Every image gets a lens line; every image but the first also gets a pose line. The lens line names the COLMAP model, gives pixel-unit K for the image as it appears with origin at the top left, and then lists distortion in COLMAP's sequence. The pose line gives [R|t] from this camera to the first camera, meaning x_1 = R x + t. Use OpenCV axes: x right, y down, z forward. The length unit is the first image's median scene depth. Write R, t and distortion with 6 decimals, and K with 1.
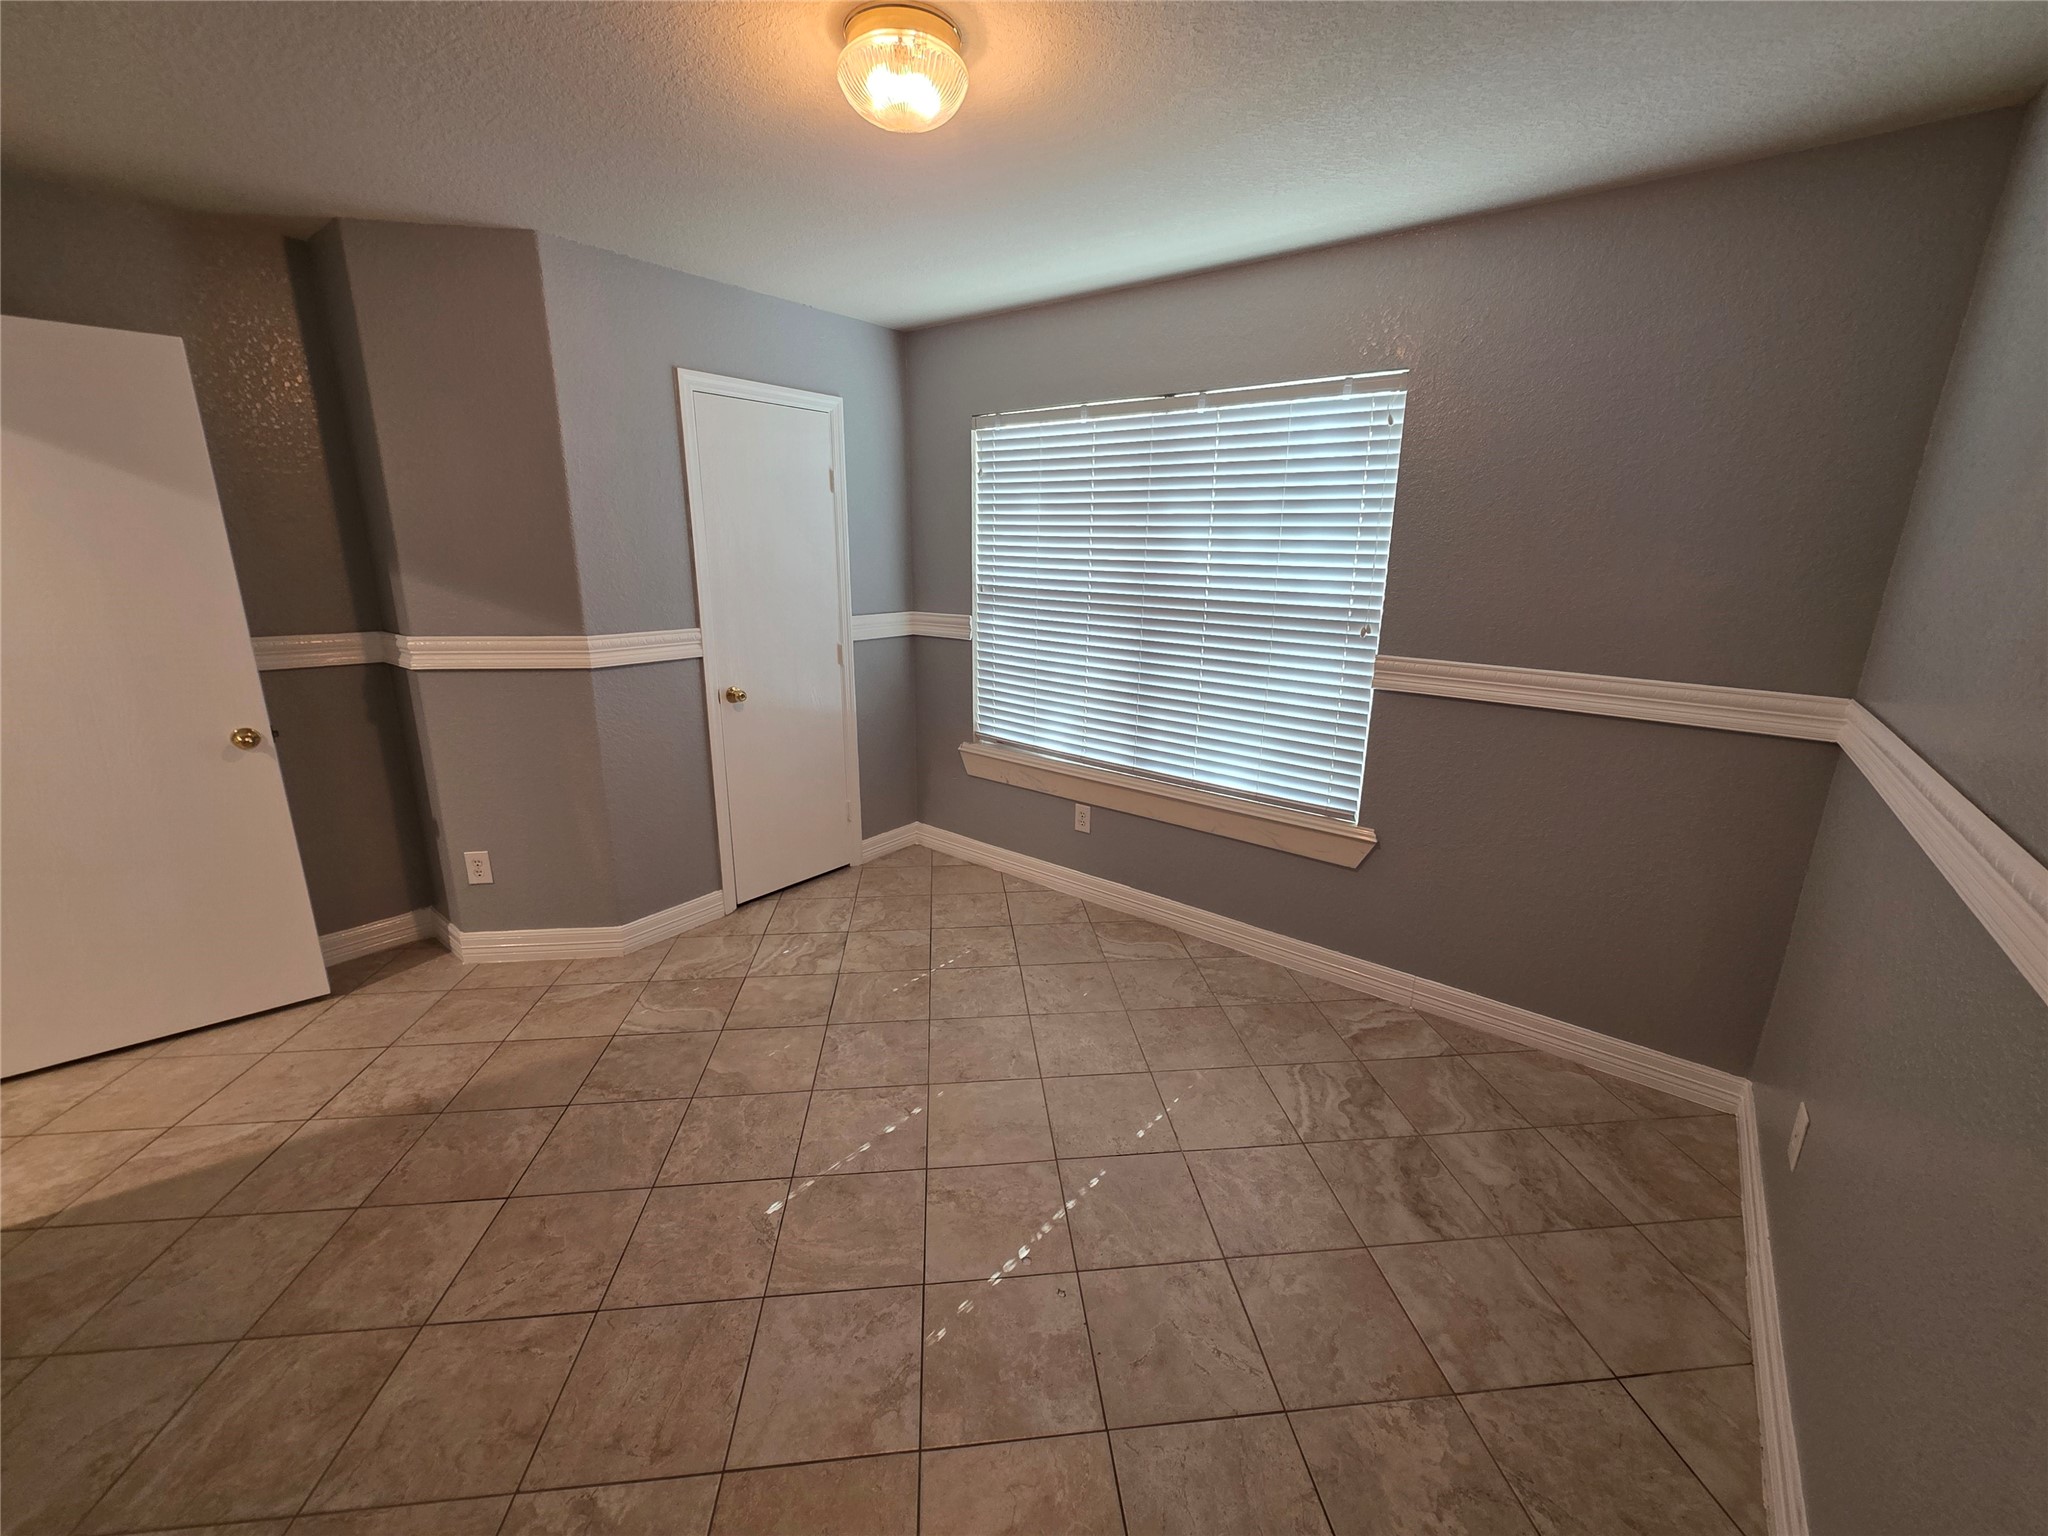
lens RADIAL K [[813.3, 0, 1030.8], [0, 813.3, 757.2], [0, 0, 1]] dist [0.000941, 0.001998]
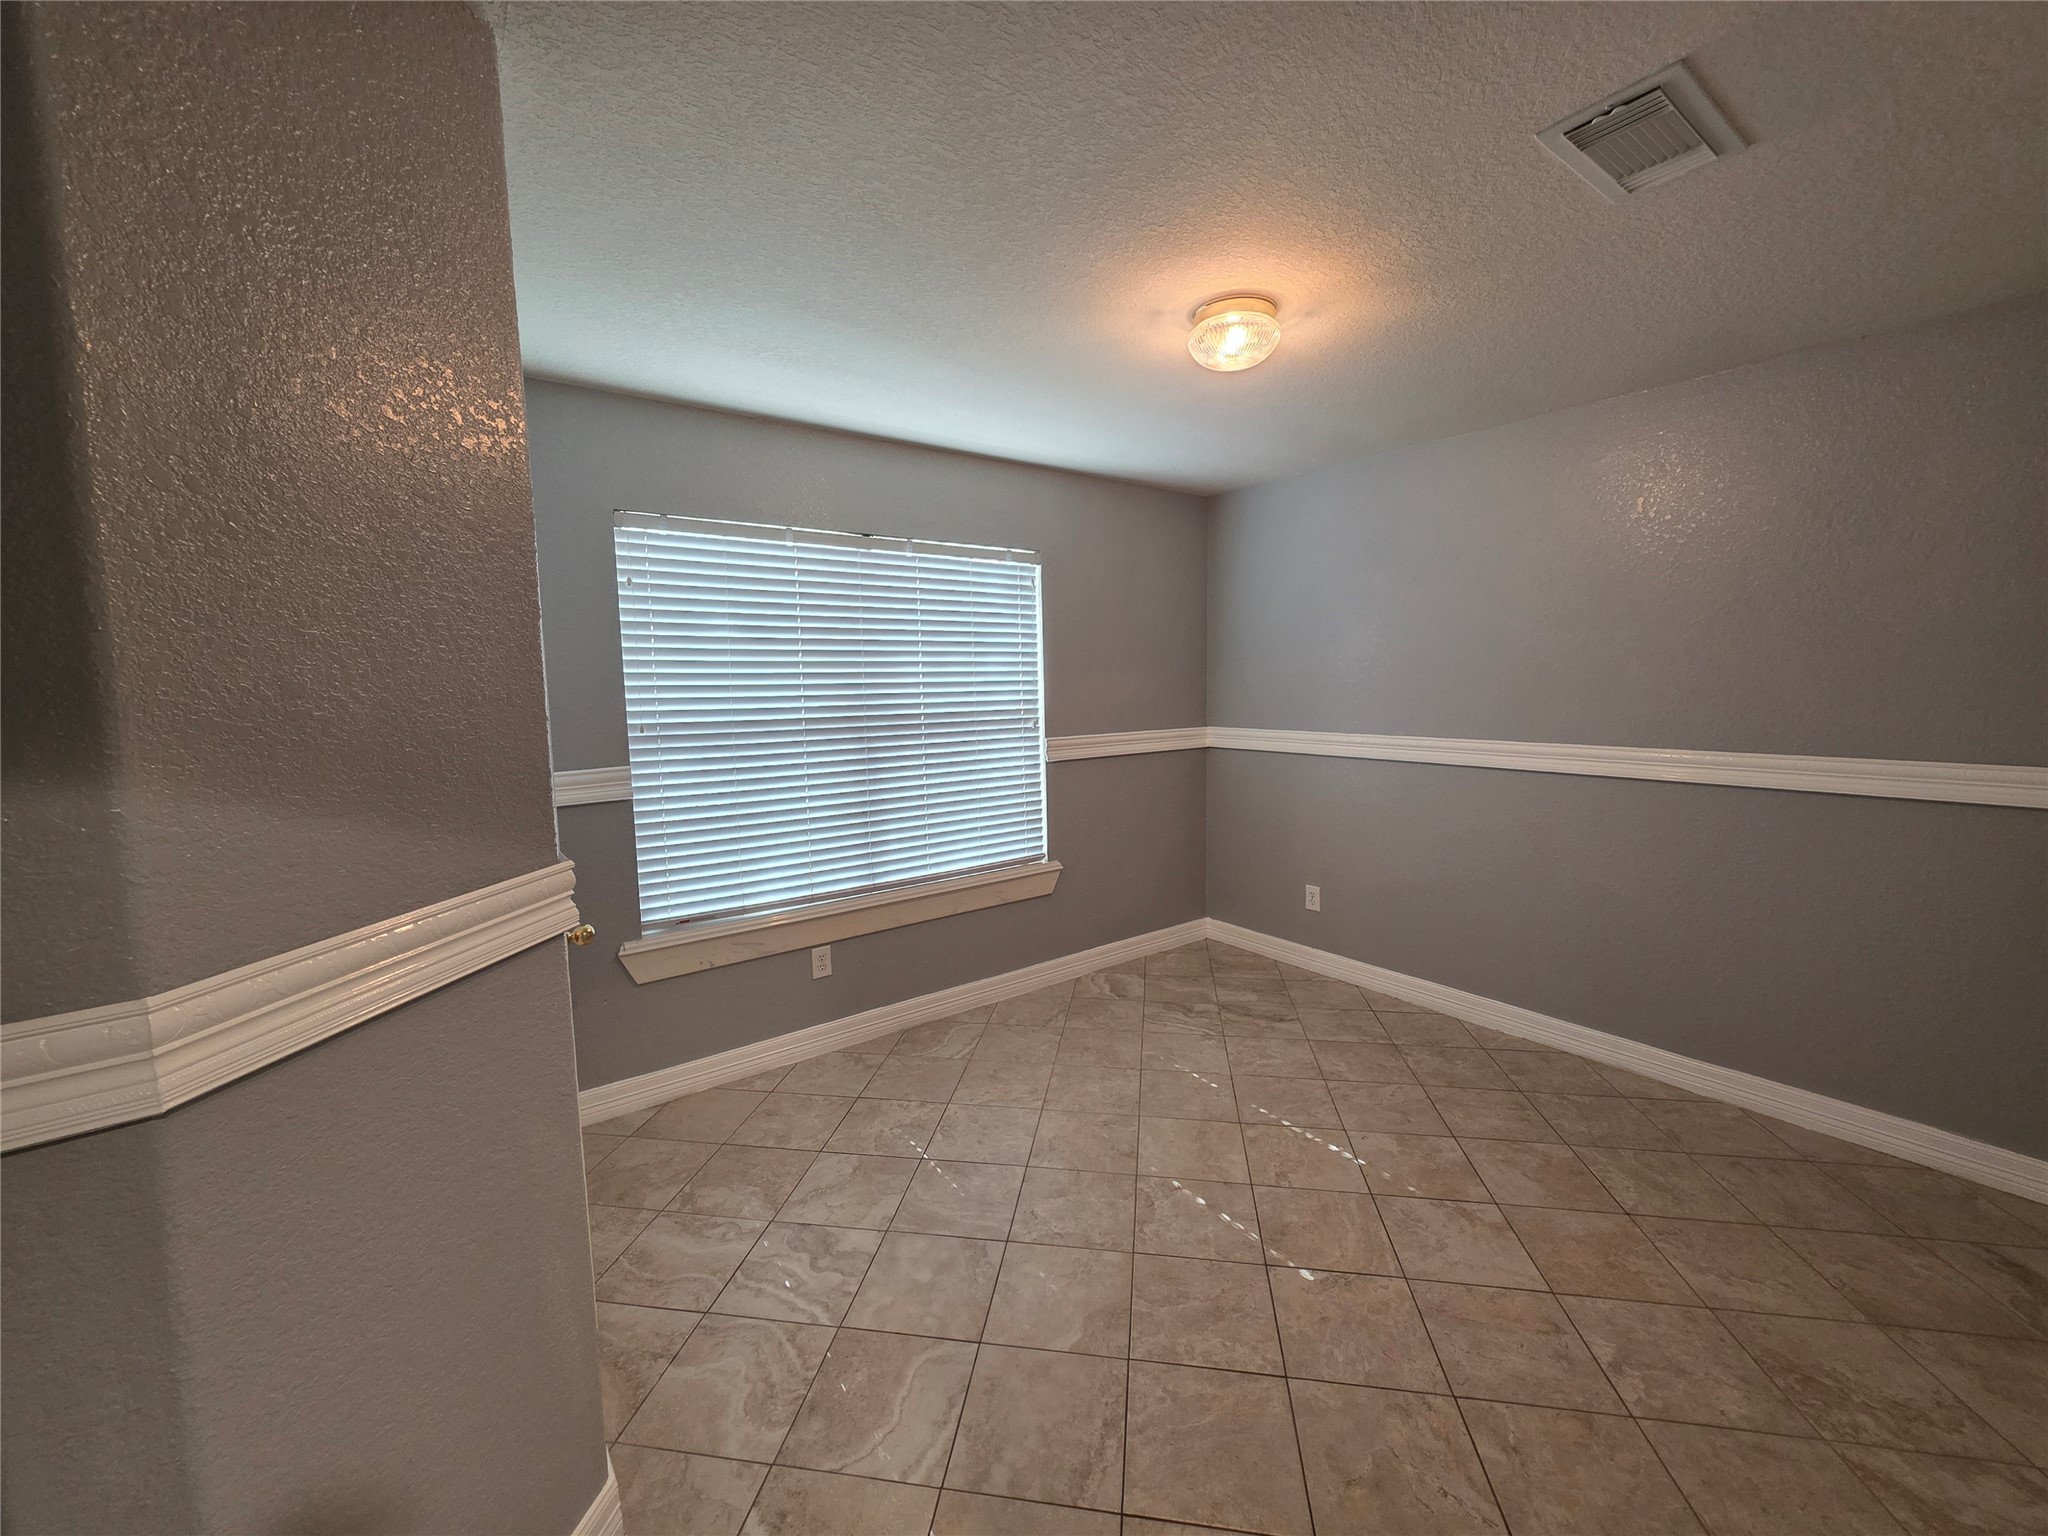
lens RADIAL K [[813.3, 0, 1030.8], [0, 813.3, 757.2], [0, 0, 1]] dist [0.000941, 0.001998]
pose [[0.261287, -0.113752, 0.958535, -0.946072], [0.268188, 0.962489, 0.041116, -0.157643], [-0.927256, 0.246325, 0.281993, 0.619069]]
